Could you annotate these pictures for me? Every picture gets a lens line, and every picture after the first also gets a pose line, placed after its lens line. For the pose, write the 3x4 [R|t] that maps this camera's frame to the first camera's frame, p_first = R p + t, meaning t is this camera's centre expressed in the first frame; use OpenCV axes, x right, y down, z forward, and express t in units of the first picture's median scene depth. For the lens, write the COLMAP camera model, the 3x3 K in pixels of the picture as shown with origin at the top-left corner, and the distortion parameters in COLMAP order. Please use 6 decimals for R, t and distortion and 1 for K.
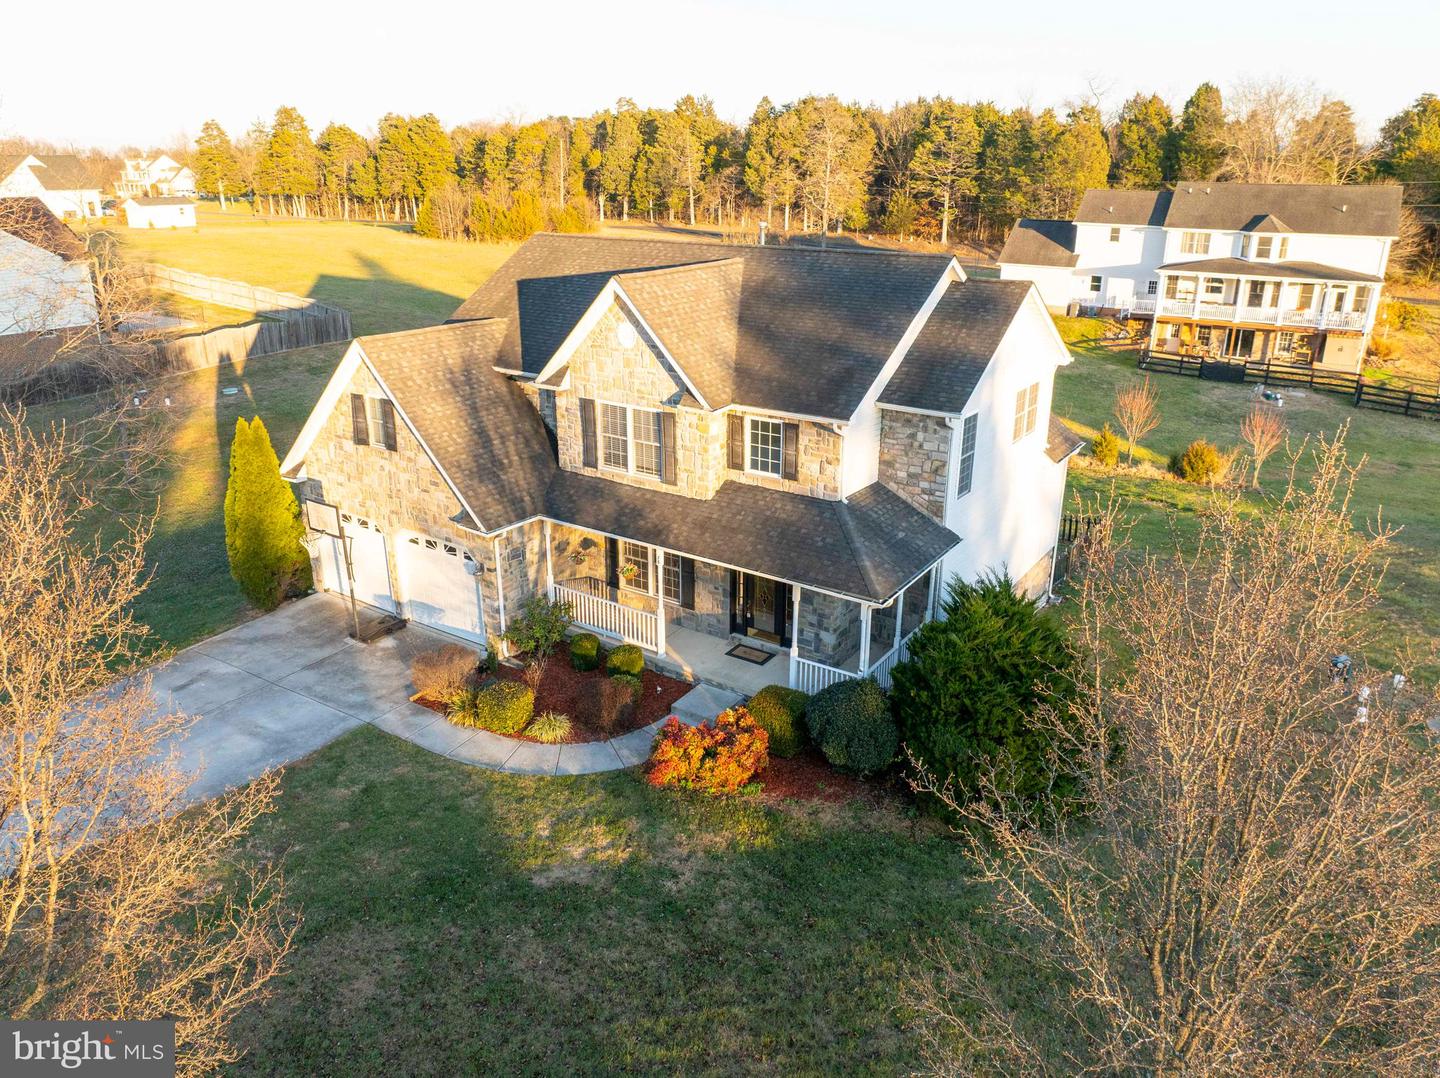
lens RADIAL K [[1010.2, 0, 727.5], [0, 1010.2, 534.2], [0, 0, 1]] dist [-0.010025, -0.061524]
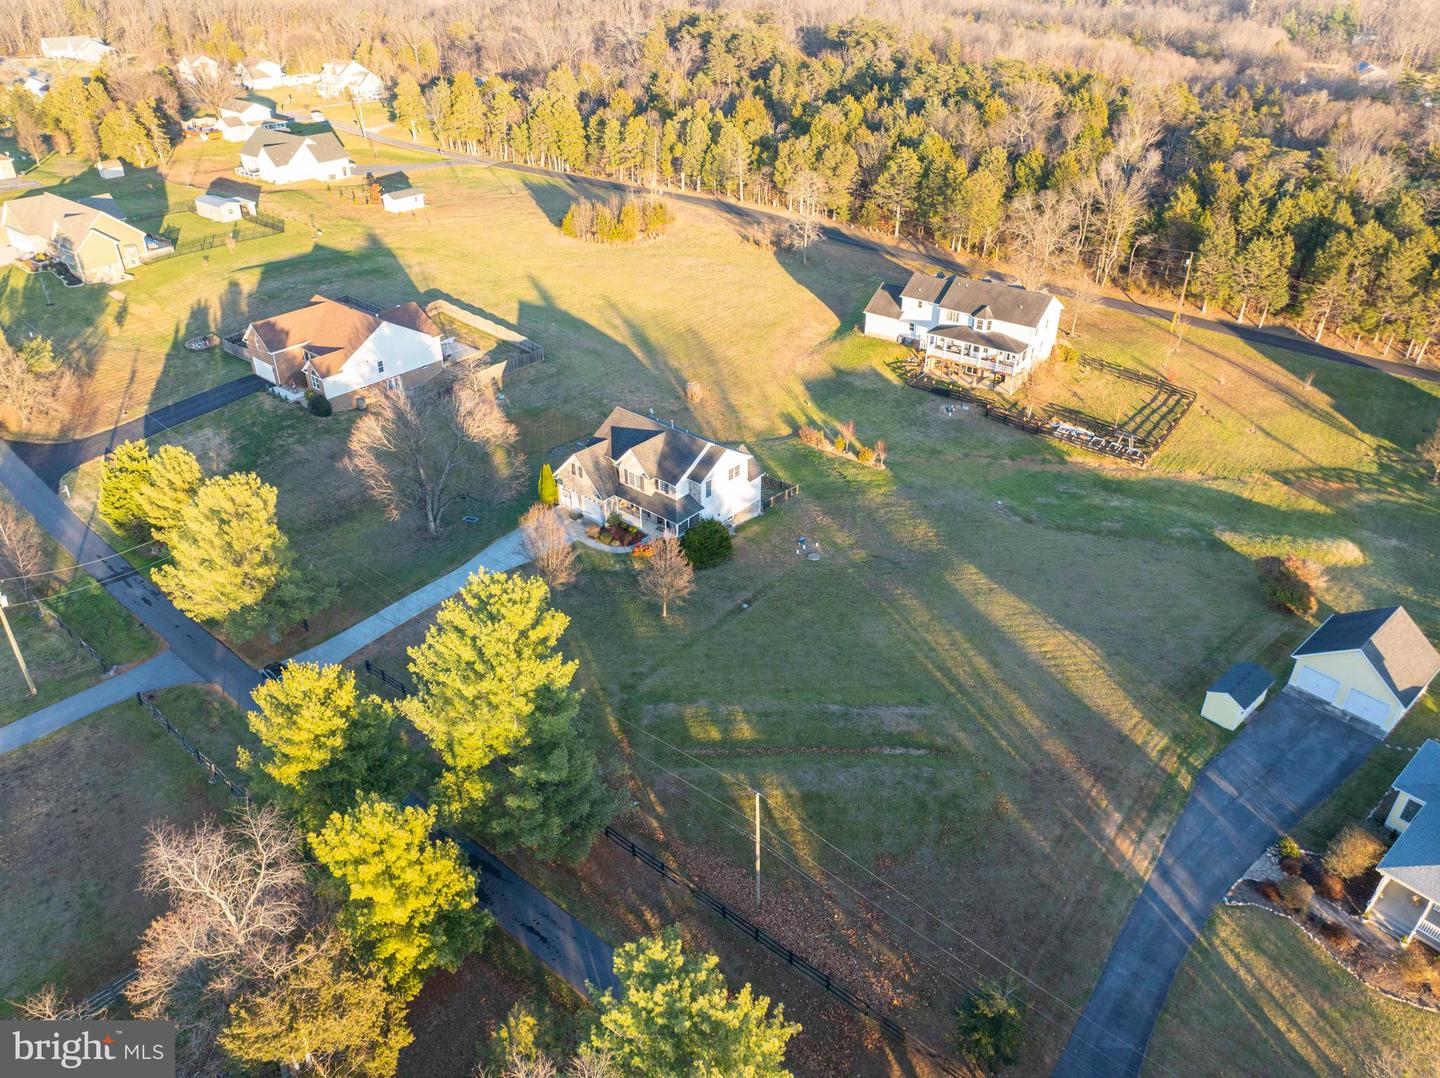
lens RADIAL K [[1010.2, 0, 727.5], [0, 1010.2, 534.2], [0, 0, 1]] dist [-0.010025, -0.061524]
pose [[0.992892, 0.060399, -0.102553, 0.743399], [-0.038925, 0.979070, 0.199769, -0.730884], [0.112473, -0.194357, 0.974462, -3.179482]]
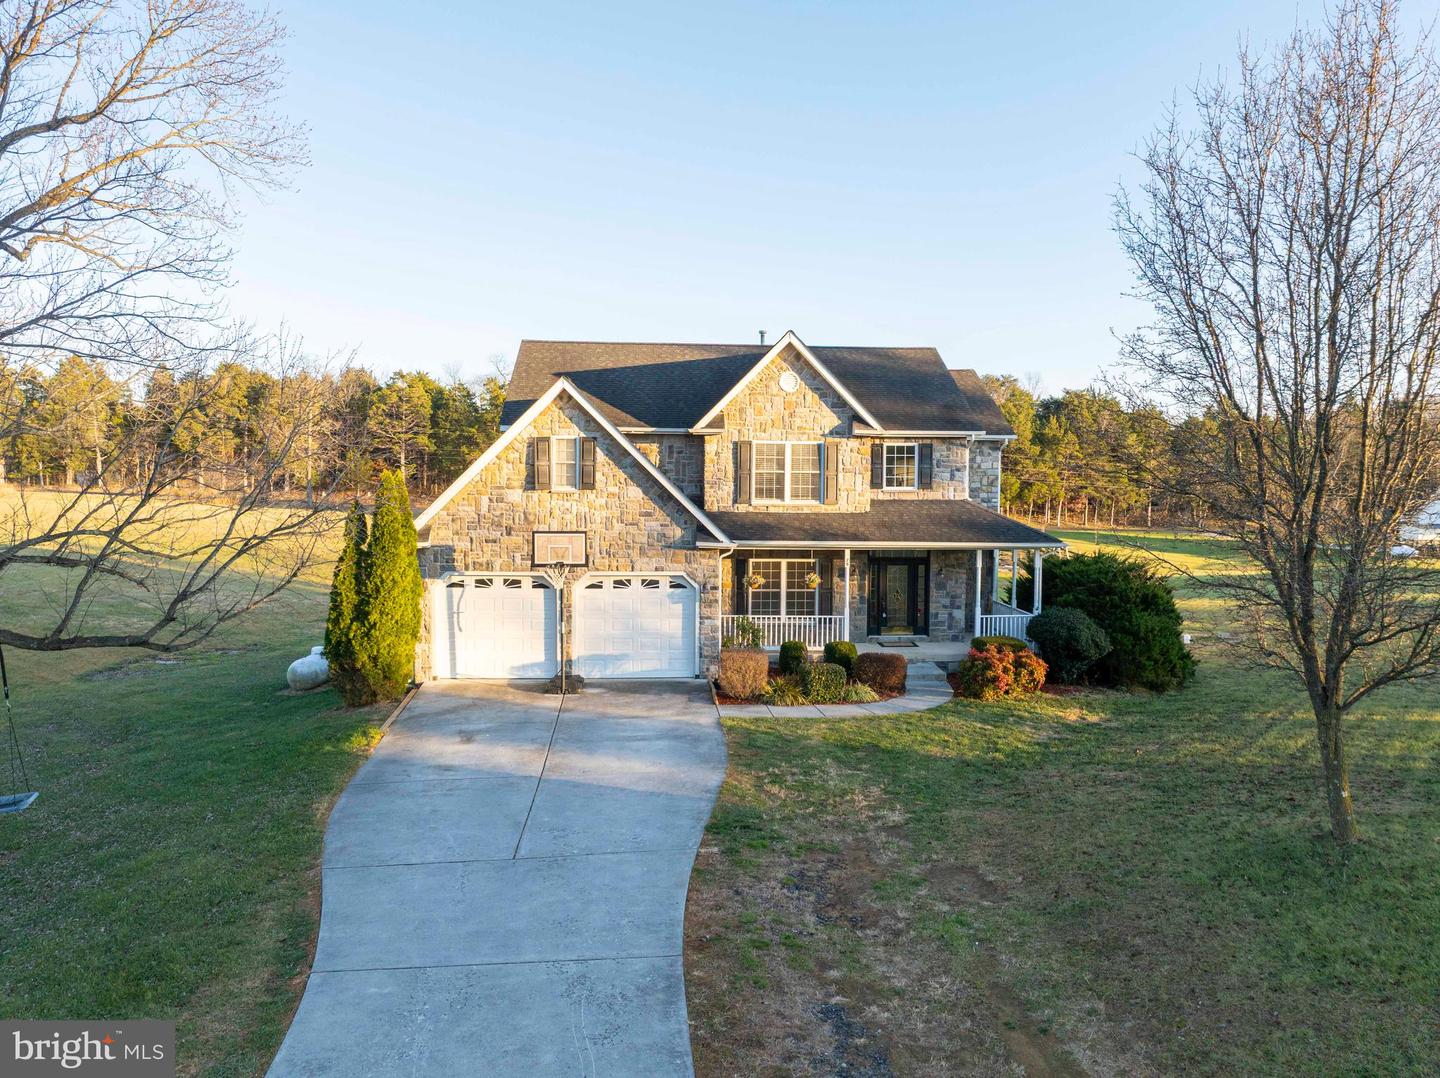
lens RADIAL K [[1010.2, 0, 727.5], [0, 1010.2, 534.2], [0, 0, 1]] dist [-0.010025, -0.061524]
pose [[0.787062, -0.032837, 0.616000, -0.837116], [0.207912, 0.954276, -0.214779, 0.202392], [-0.580781, 0.297118, 0.757901, 0.173969]]
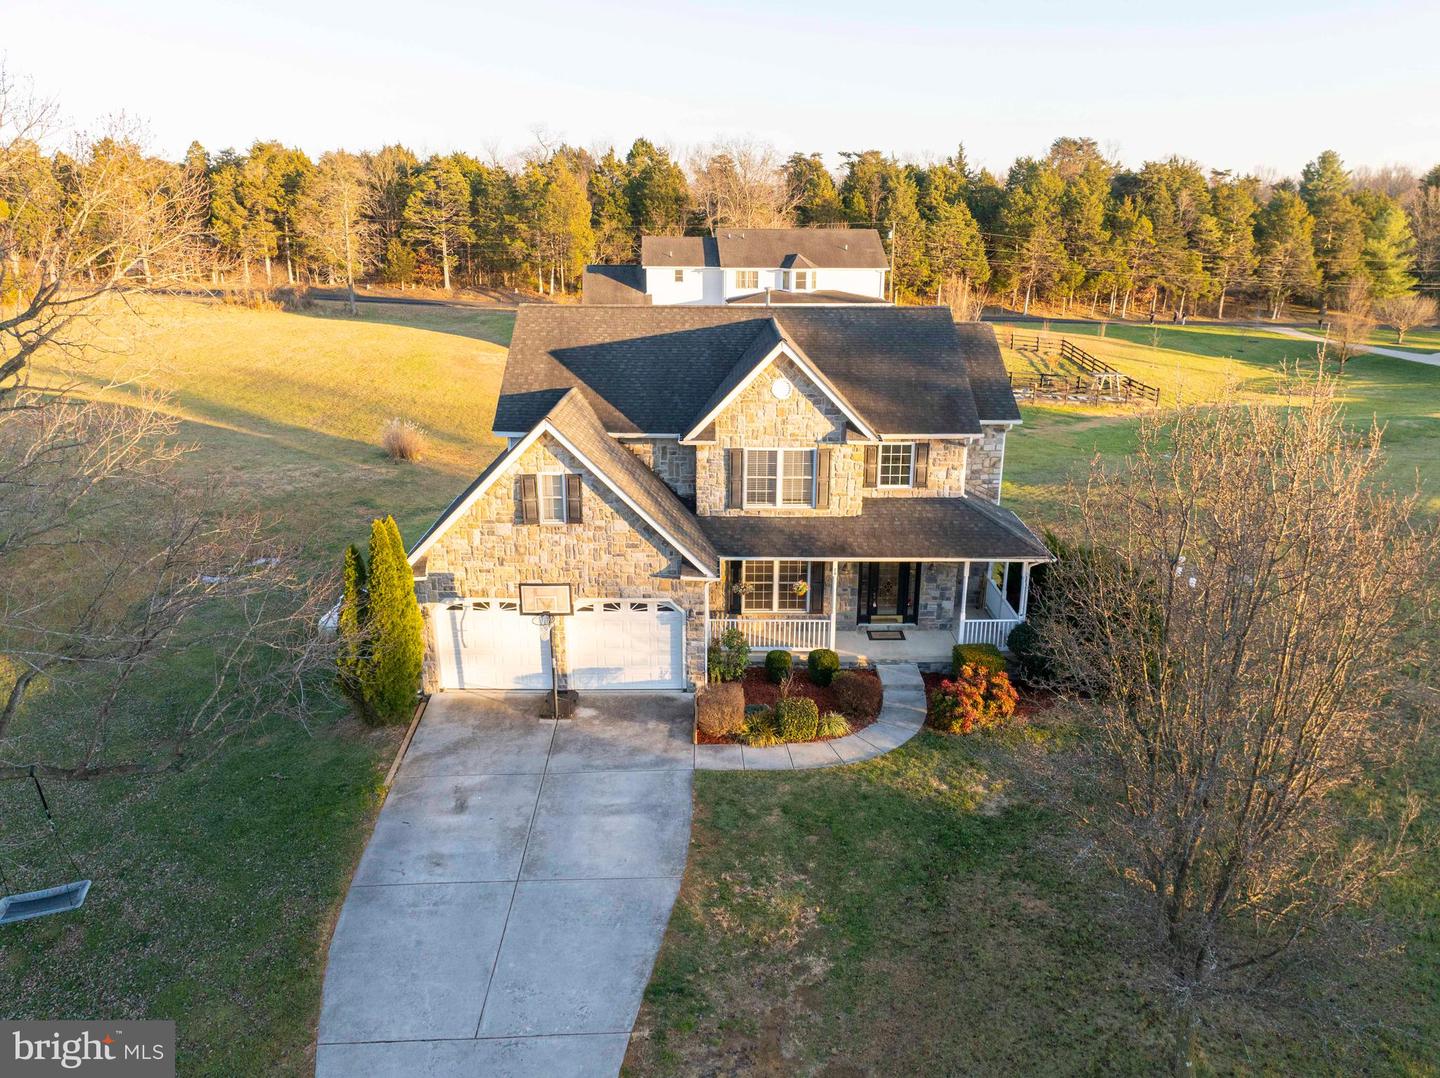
lens RADIAL K [[1010.2, 0, 727.5], [0, 1010.2, 534.2], [0, 0, 1]] dist [-0.010025, -0.061524]
pose [[0.823377, -0.174530, 0.539991, -0.756616], [0.193566, 0.980844, 0.021869, -0.064131], [-0.533464, 0.086517, 0.841387, 0.056381]]
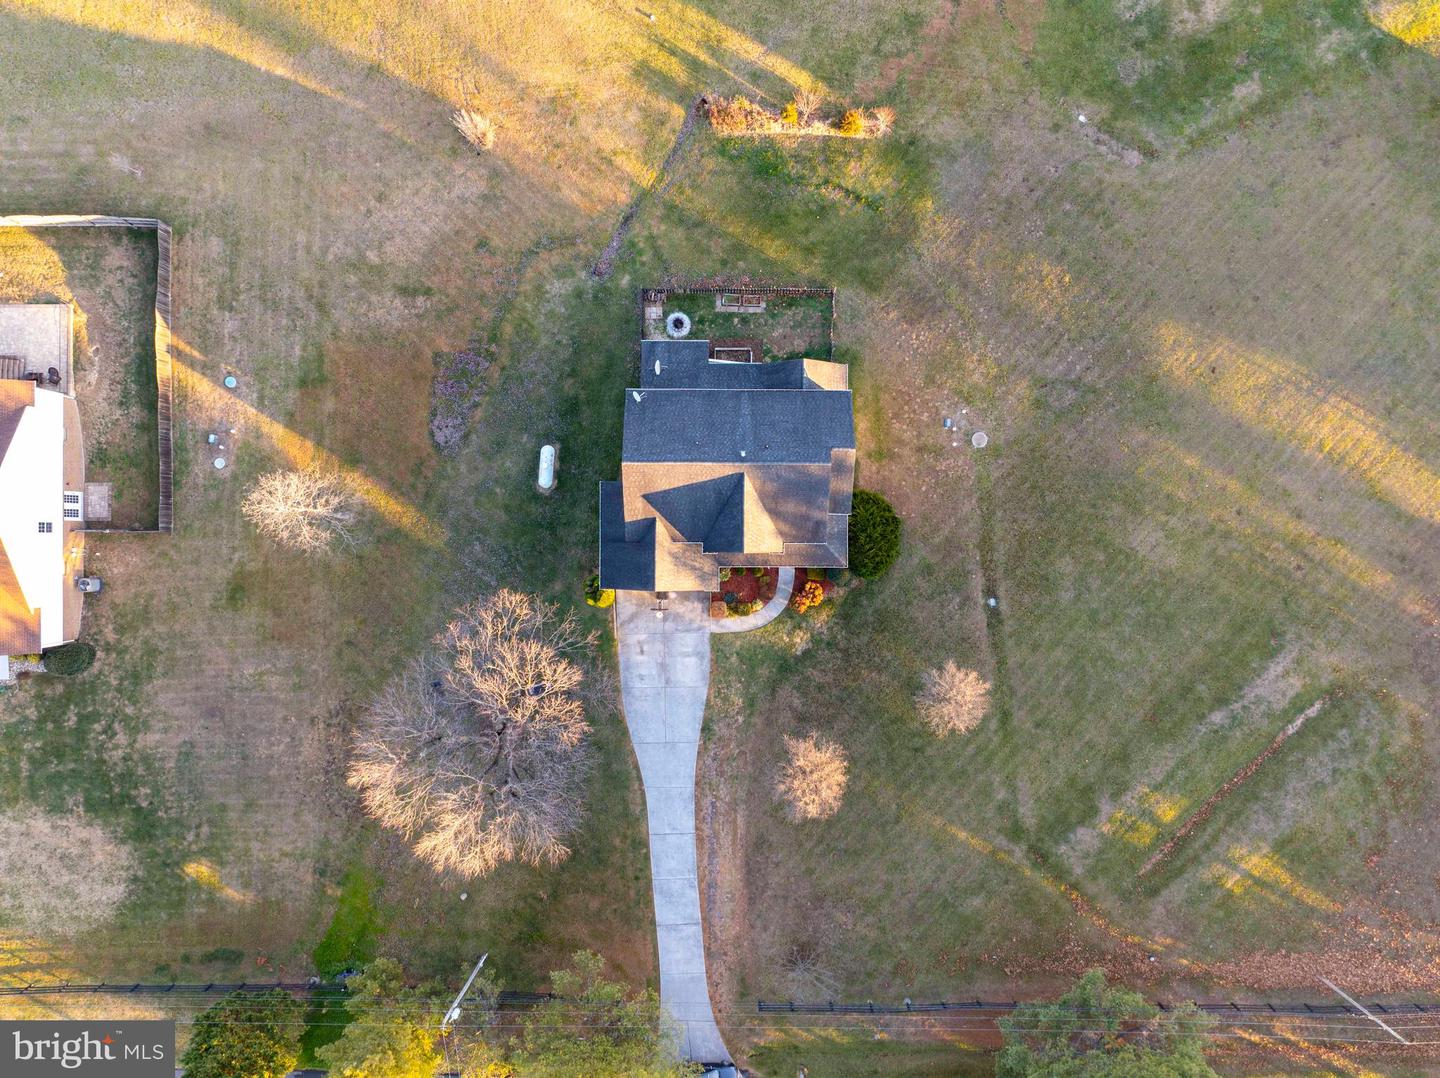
lens RADIAL K [[1010.2, 0, 727.5], [0, 1010.2, 534.2], [0, 0, 1]] dist [-0.010025, -0.061524]
pose [[0.832846, -0.553497, 0.003086, -0.119833], [0.187631, 0.287565, 0.939203, -2.719979], [-0.520733, -0.781632, 0.343350, 0.055217]]
